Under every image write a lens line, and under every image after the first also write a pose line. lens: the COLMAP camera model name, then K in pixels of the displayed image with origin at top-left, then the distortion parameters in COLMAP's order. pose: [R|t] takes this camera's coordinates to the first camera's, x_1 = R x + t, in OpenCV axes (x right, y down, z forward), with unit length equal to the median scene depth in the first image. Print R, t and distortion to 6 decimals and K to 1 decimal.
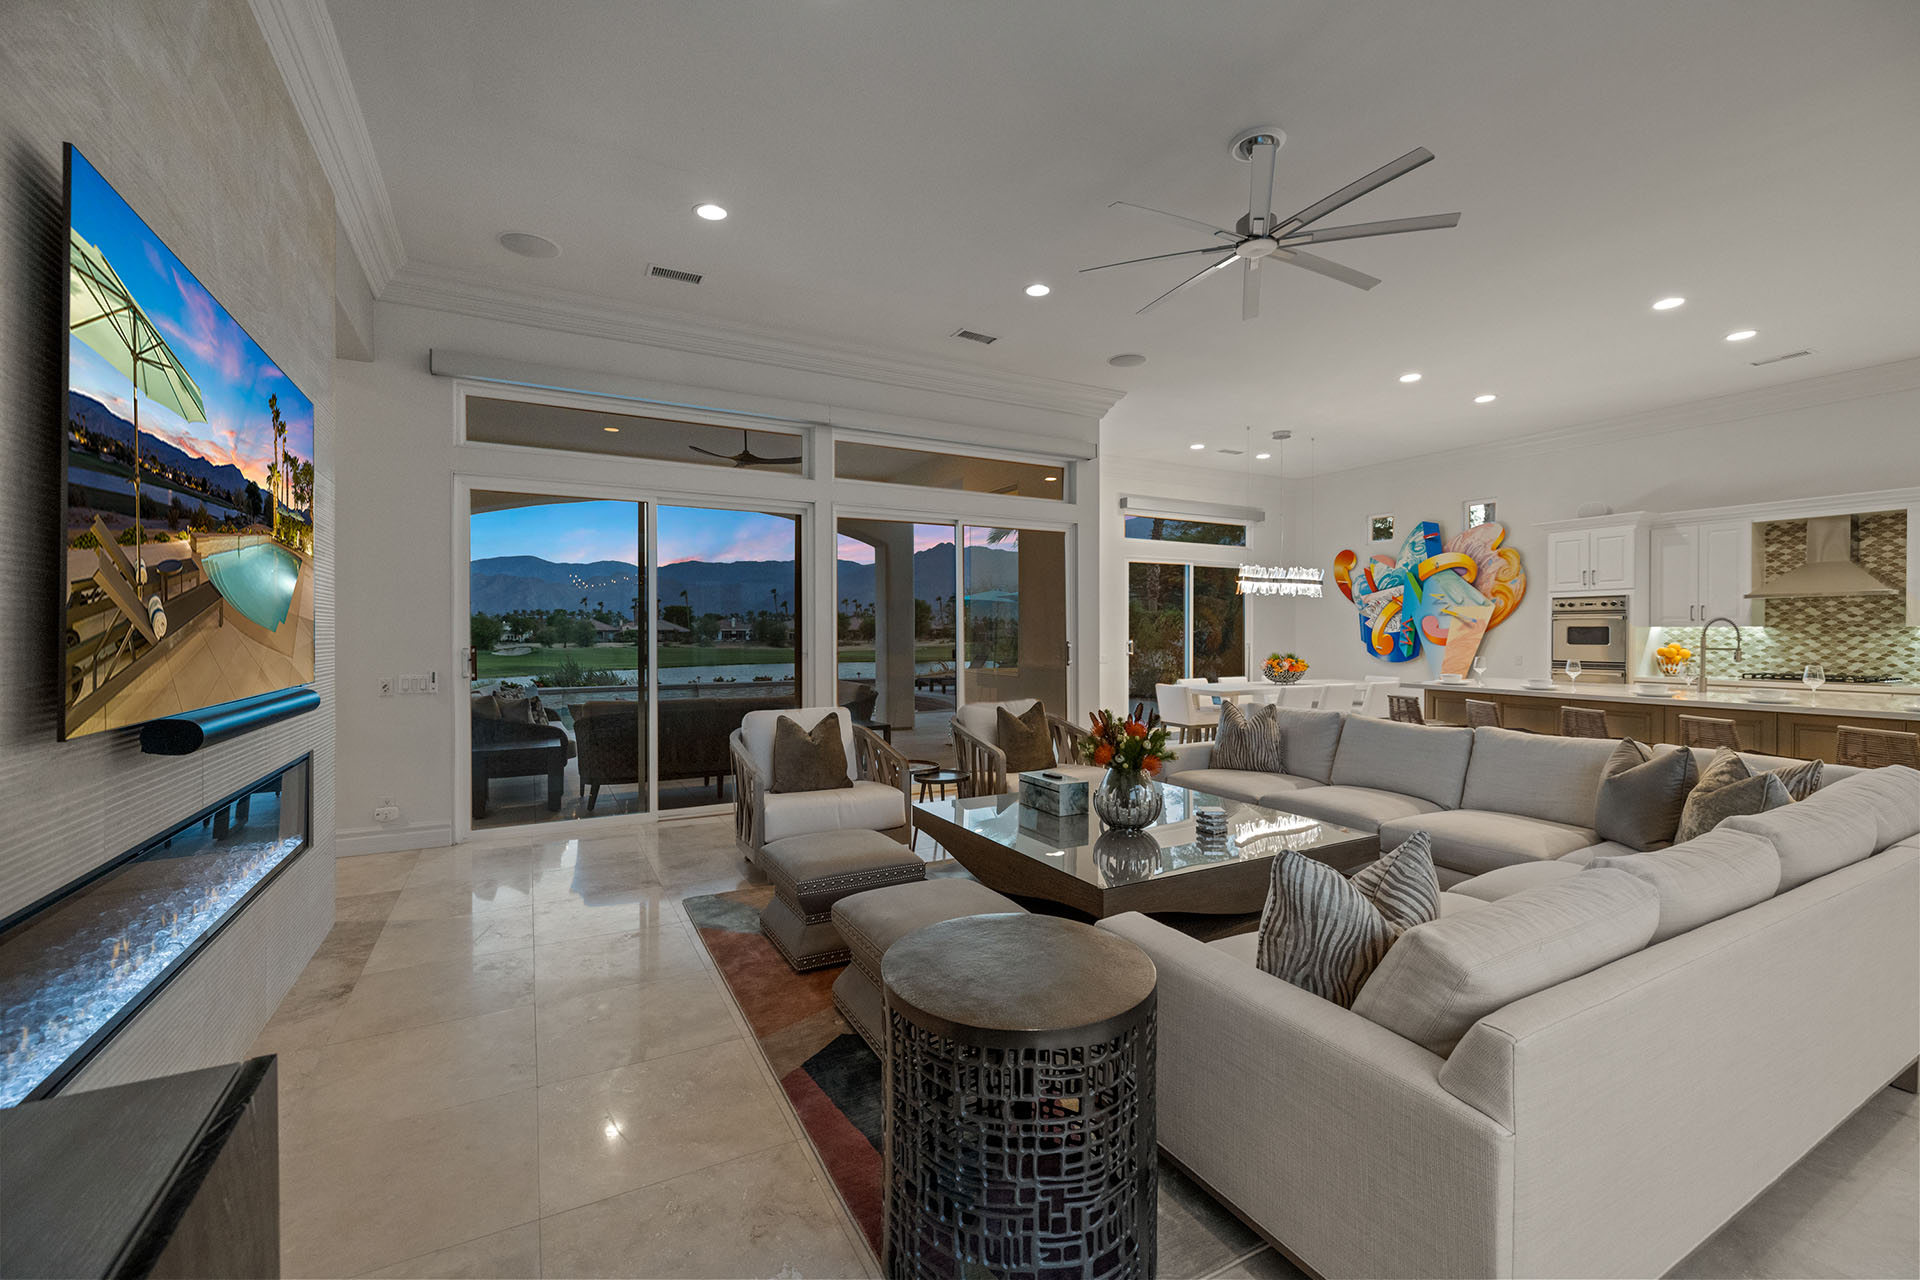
lens RADIAL K [[807.9, 0, 961.3], [0, 807.9, 641.7], [0, 0, 1]] dist [-0.001037, -0.000261]
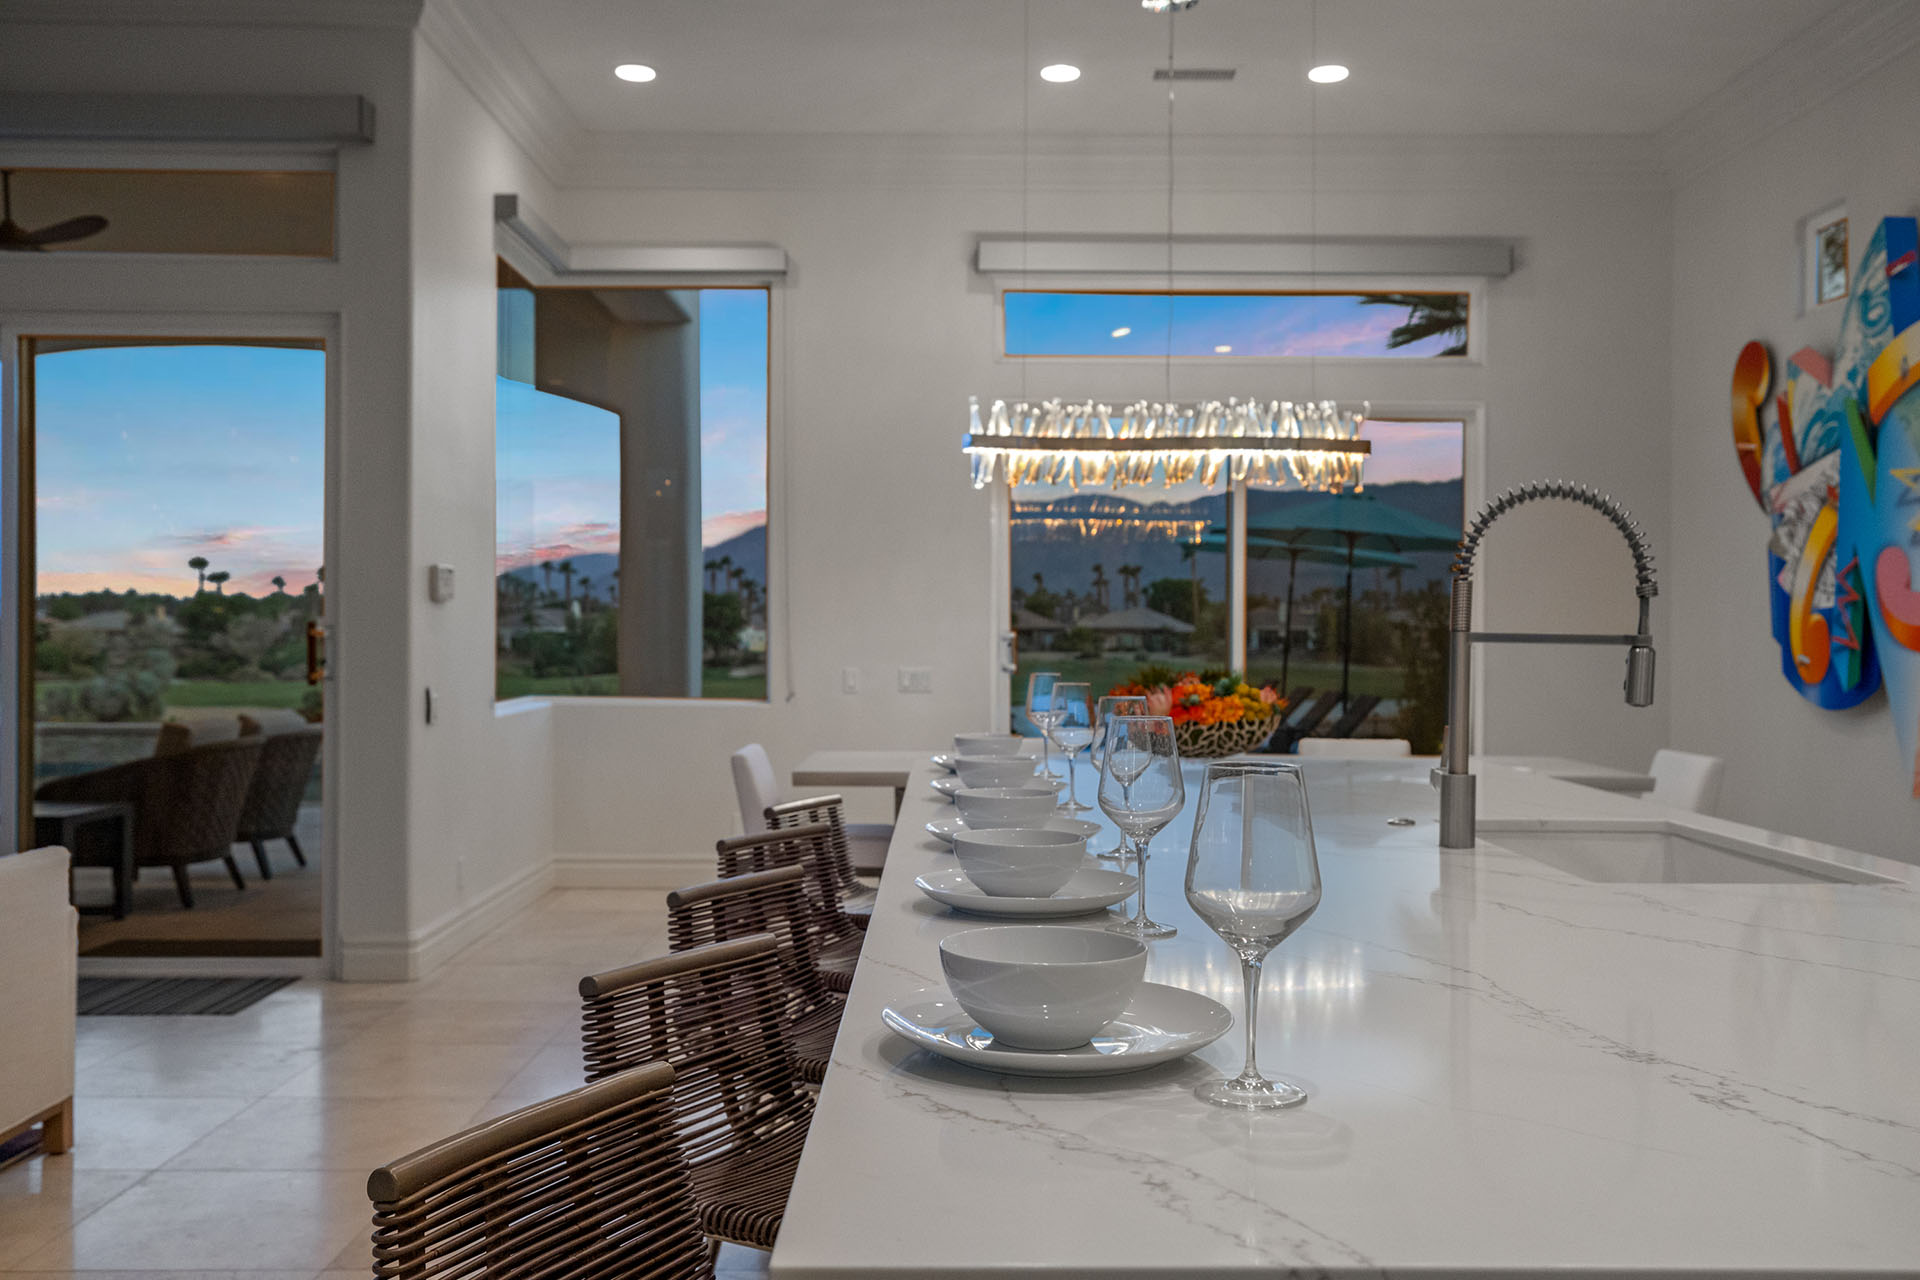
lens RADIAL K [[1698.0, 0, 959.2], [0, 1698.0, 639.5], [0, 0, 1]] dist [-0.005020, -0.000769]
pose [[0.881358, 0.004740, -0.472425, 0.557488], [-0.008858, 0.999940, -0.006491, 0.006954], [0.472366, 0.009906, 0.881347, 0.313002]]
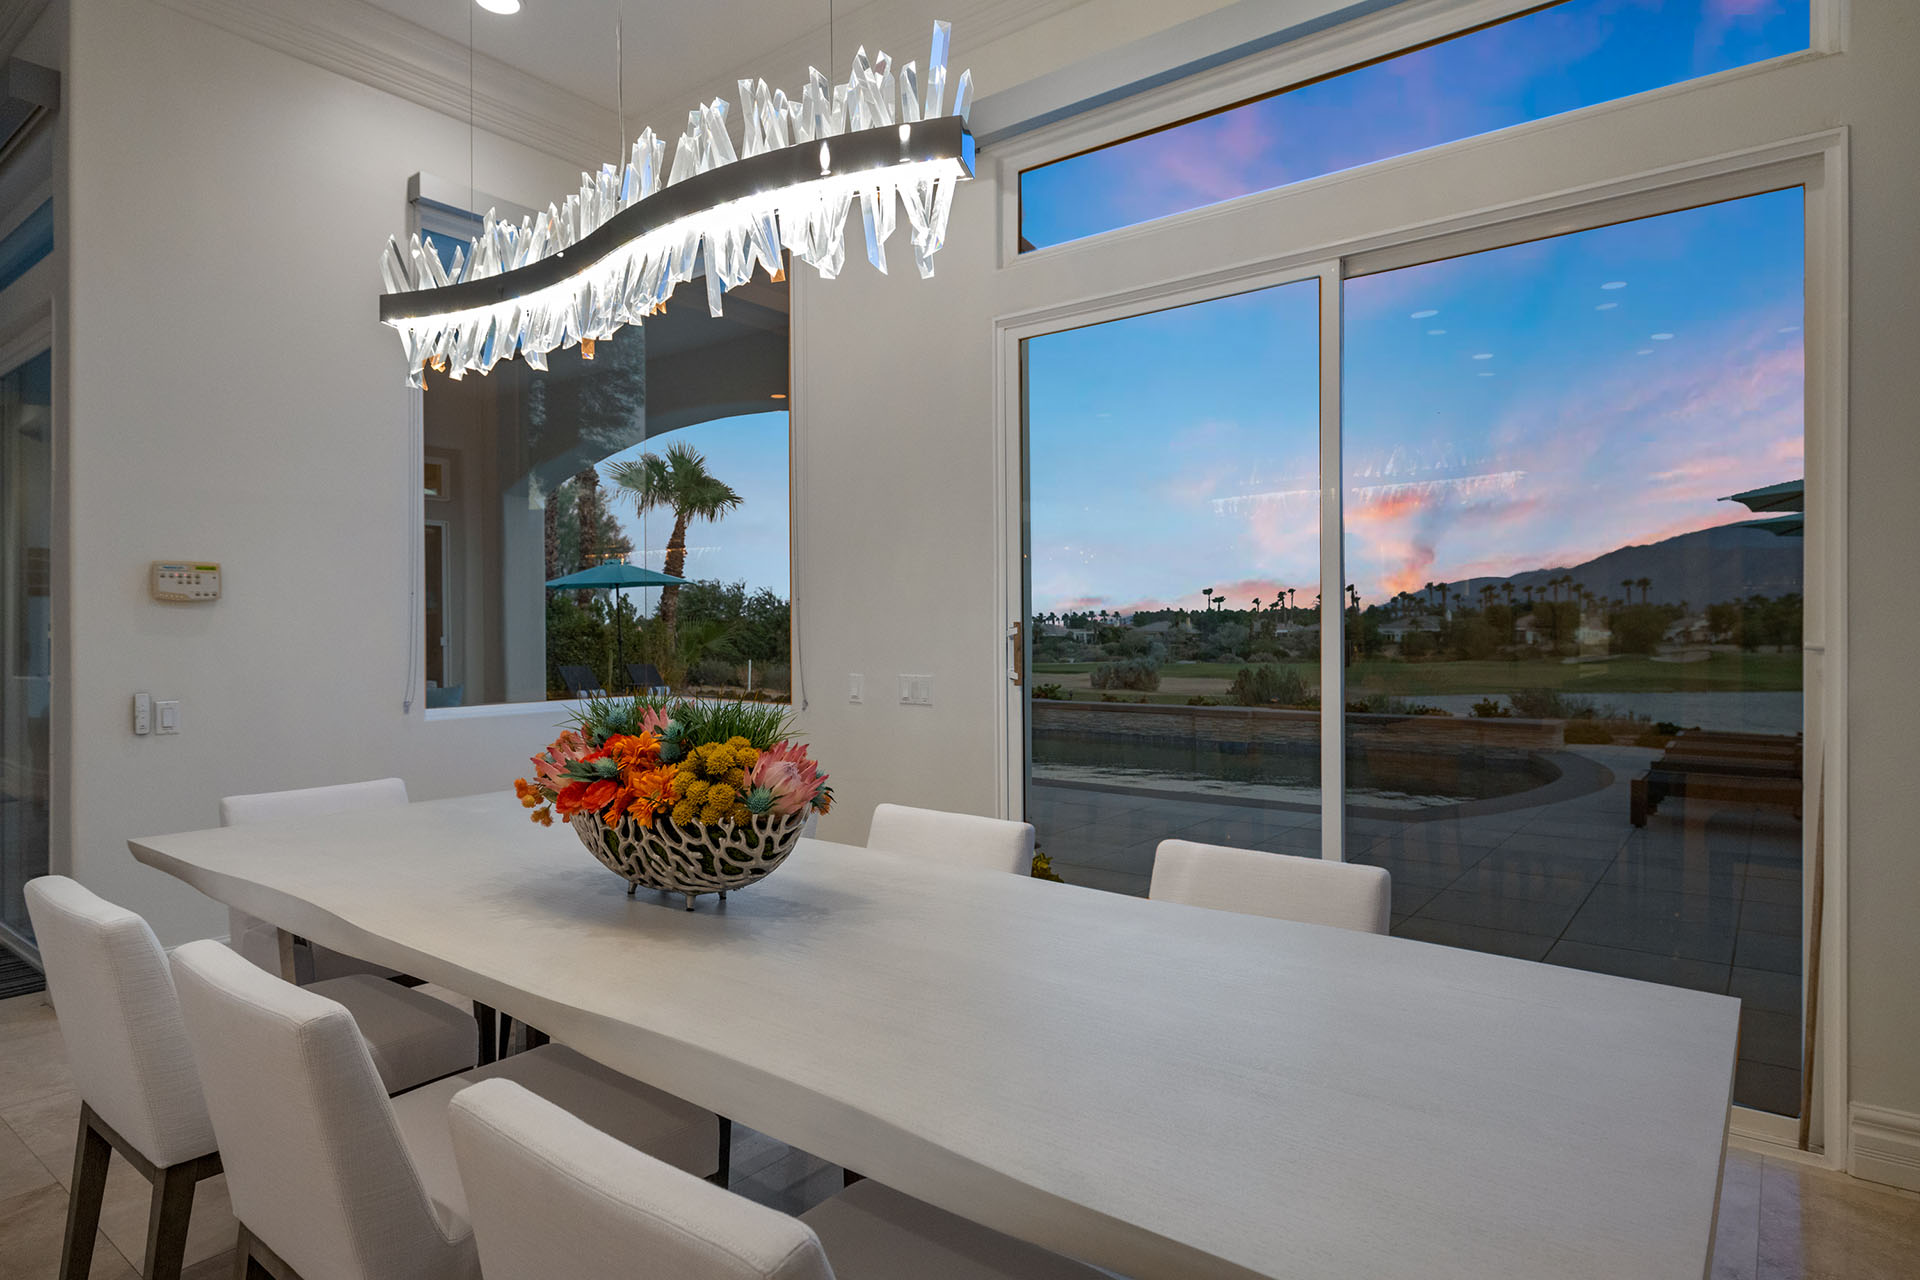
lens RADIAL K [[1073.2, 0, 958.1], [0, 1073.2, 640.5], [0, 0, 1]] dist [0.001013, 0.000487]
pose [[0.402841, 0.005565, -0.915253, 0.536029], [-0.008030, 0.999965, 0.002546, 0.001428], [0.915235, 0.006323, 0.402871, 0.844983]]
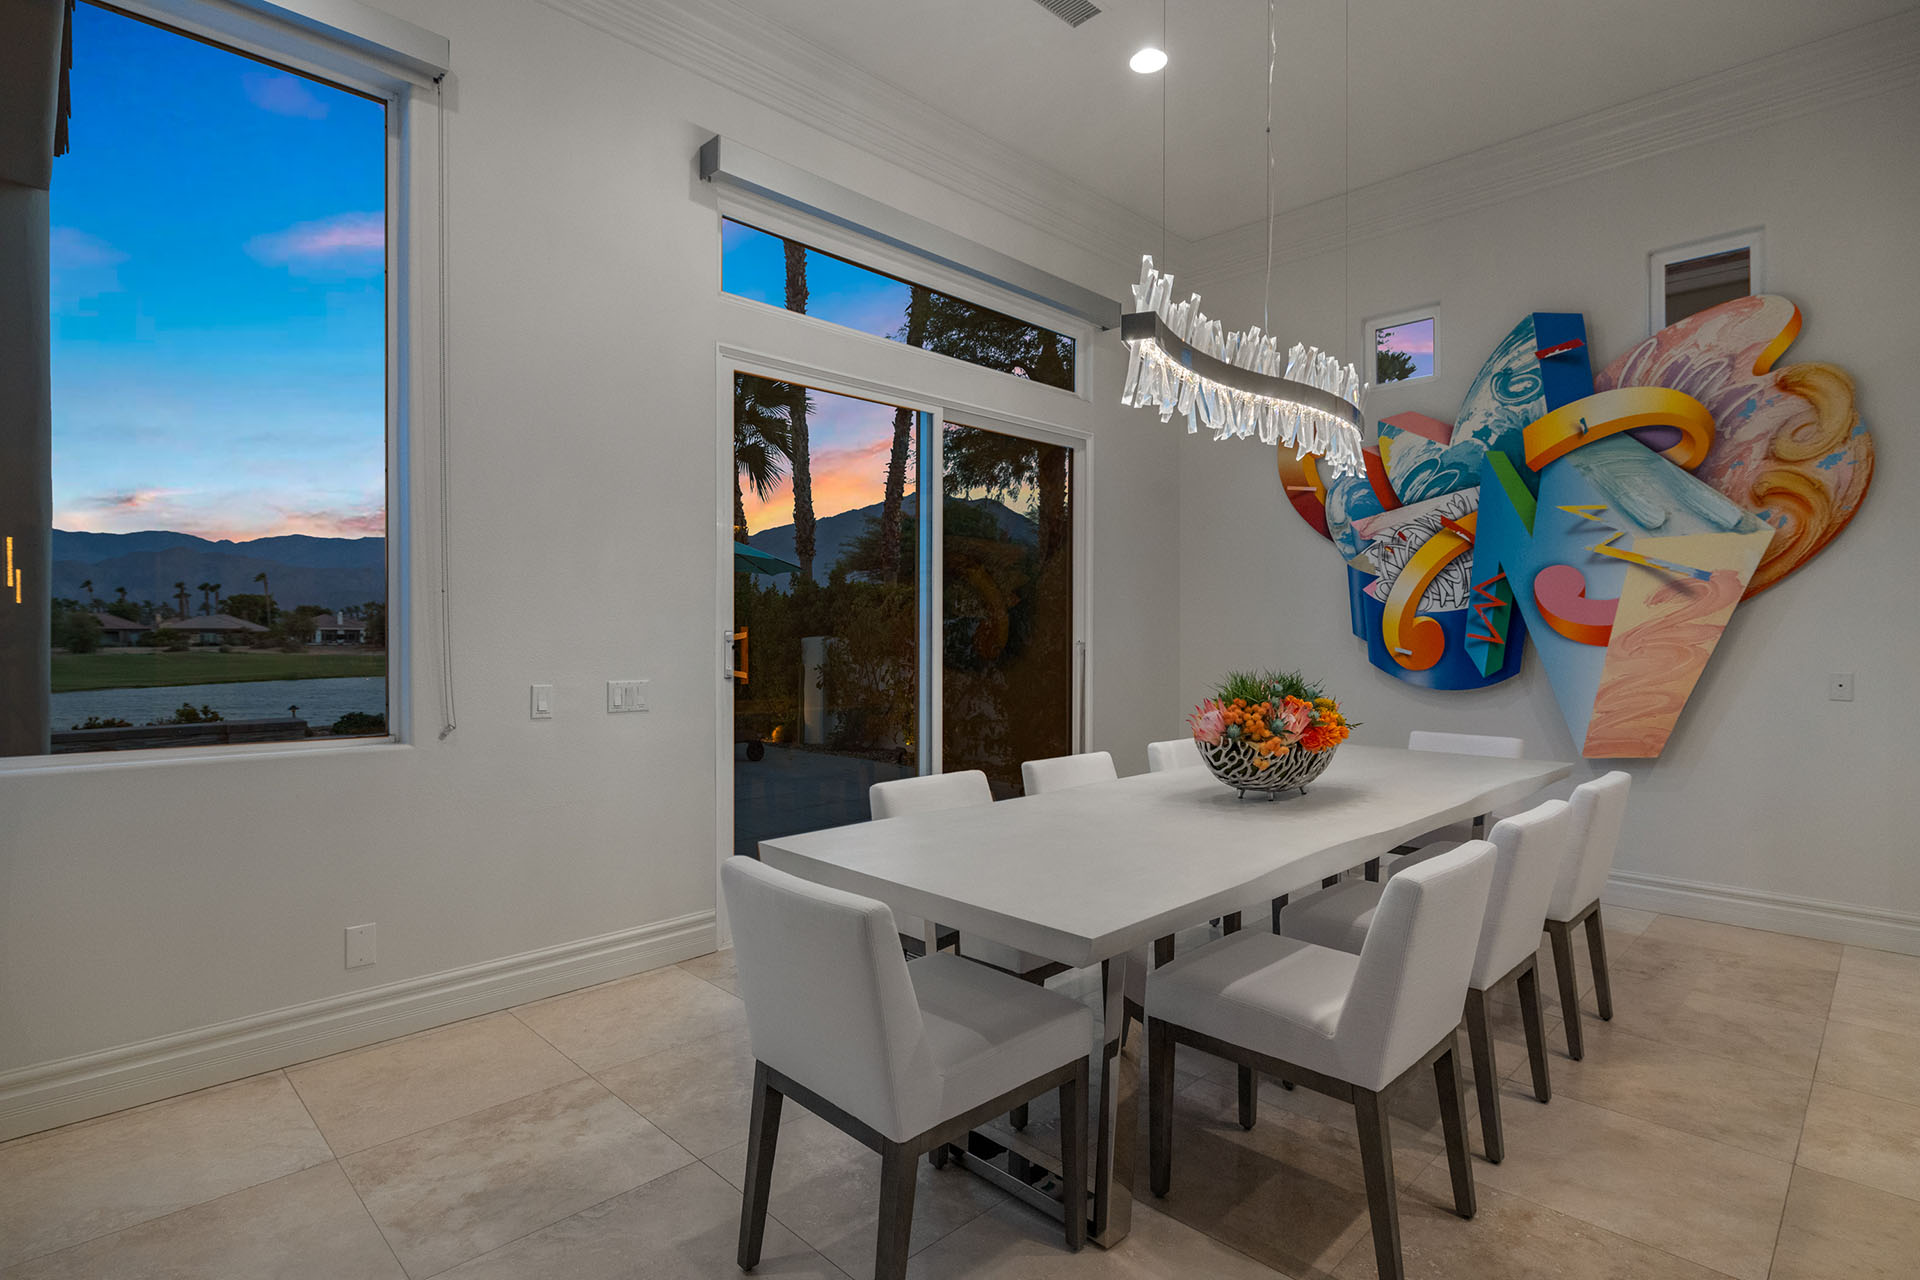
lens RADIAL K [[951.2, 0, 960.9], [0, 951.2, 636.4], [0, 0, 1]] dist [-0.004441, -0.000373]
pose [[0.959119, -0.000672, 0.283003, 0.189922], [0.002972, 0.999966, -0.007698, 0.002922], [-0.282988, 0.008224, 0.959088, 0.643858]]
